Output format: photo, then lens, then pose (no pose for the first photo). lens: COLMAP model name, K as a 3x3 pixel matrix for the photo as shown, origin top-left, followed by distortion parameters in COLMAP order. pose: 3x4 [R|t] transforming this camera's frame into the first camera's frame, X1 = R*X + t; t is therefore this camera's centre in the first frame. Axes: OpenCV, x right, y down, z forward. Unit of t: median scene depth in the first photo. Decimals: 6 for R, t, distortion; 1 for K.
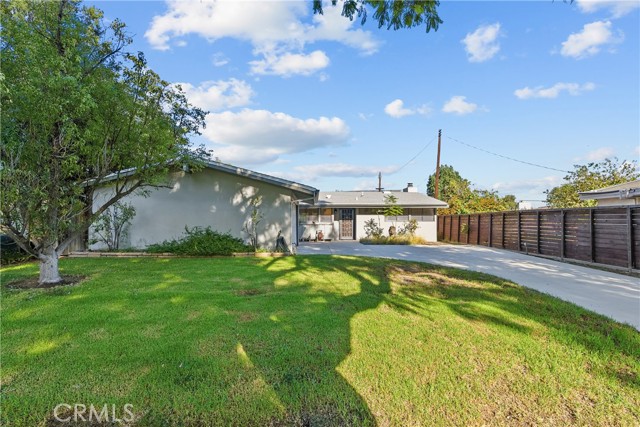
lens RADIAL K [[289.6, 0, 323.4], [0, 289.6, 213.9], [0, 0, 1]] dist [-0.003281, 0.000424]
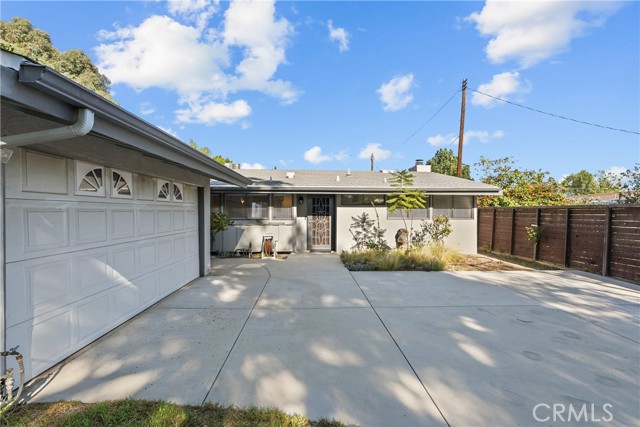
lens RADIAL K [[297.0, 0, 326.3], [0, 297.0, 214.5], [0, 0, 1]] dist [-0.000978, -0.000193]
pose [[0.998930, 0.003574, 0.046100, 0.067306], [-0.005454, 0.999155, 0.040736, -0.005251], [-0.045915, -0.040944, 0.998106, 0.431031]]
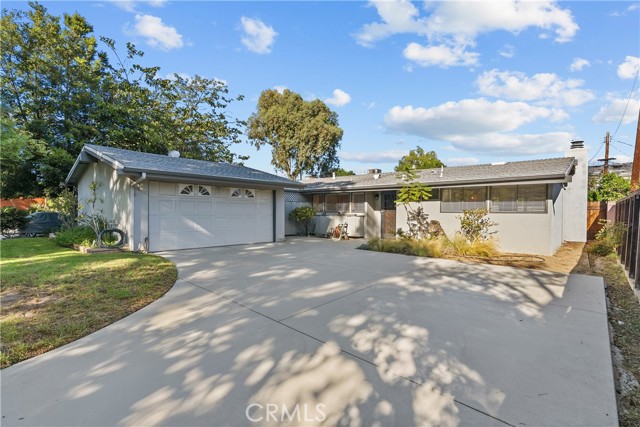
lens RADIAL K [[297.0, 0, 326.3], [0, 297.0, 214.5], [0, 0, 1]] dist [-0.000978, -0.000193]
pose [[0.749021, 0.016633, -0.662337, 0.444603], [0.007103, 0.999426, 0.033131, 0.008279], [0.662508, -0.029521, 0.748473, 0.400520]]
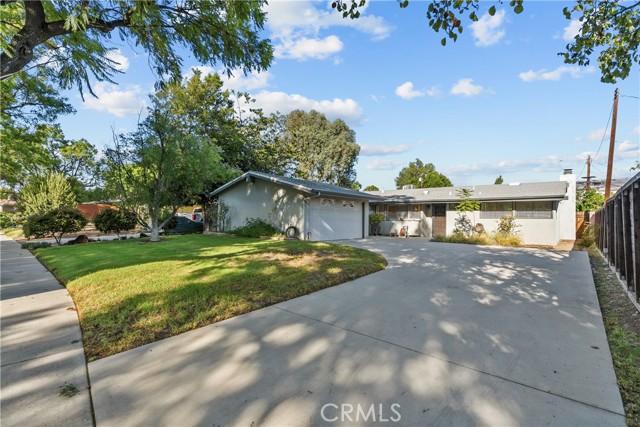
lens RADIAL K [[295.5, 0, 332.4], [0, 295.5, 213.9], [0, 0, 1]] dist [-0.002404, -0.000429]
pose [[0.774180, 0.000252, -0.632966, 0.435226], [0.001476, 0.999996, 0.002204, 0.010450], [0.632964, -0.002641, 0.774177, 0.039939]]
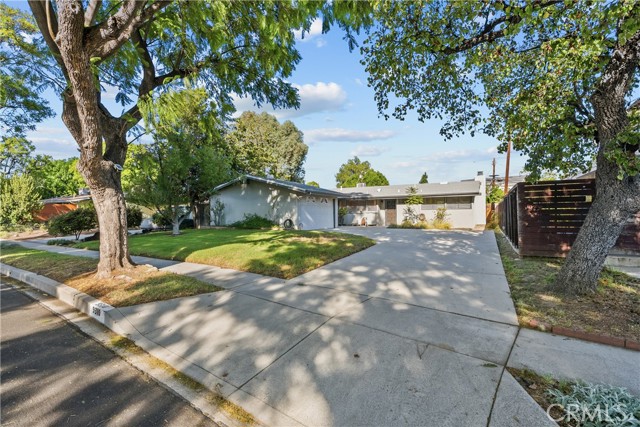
lens RADIAL K [[289.6, 0, 323.4], [0, 289.6, 213.9], [0, 0, 1]] dist [-0.003281, 0.000424]
pose [[0.875607, -0.009145, -0.482938, 0.429956], [0.022417, 0.999513, 0.021716, 0.008985], [0.482504, -0.029840, 0.875385, -0.183730]]
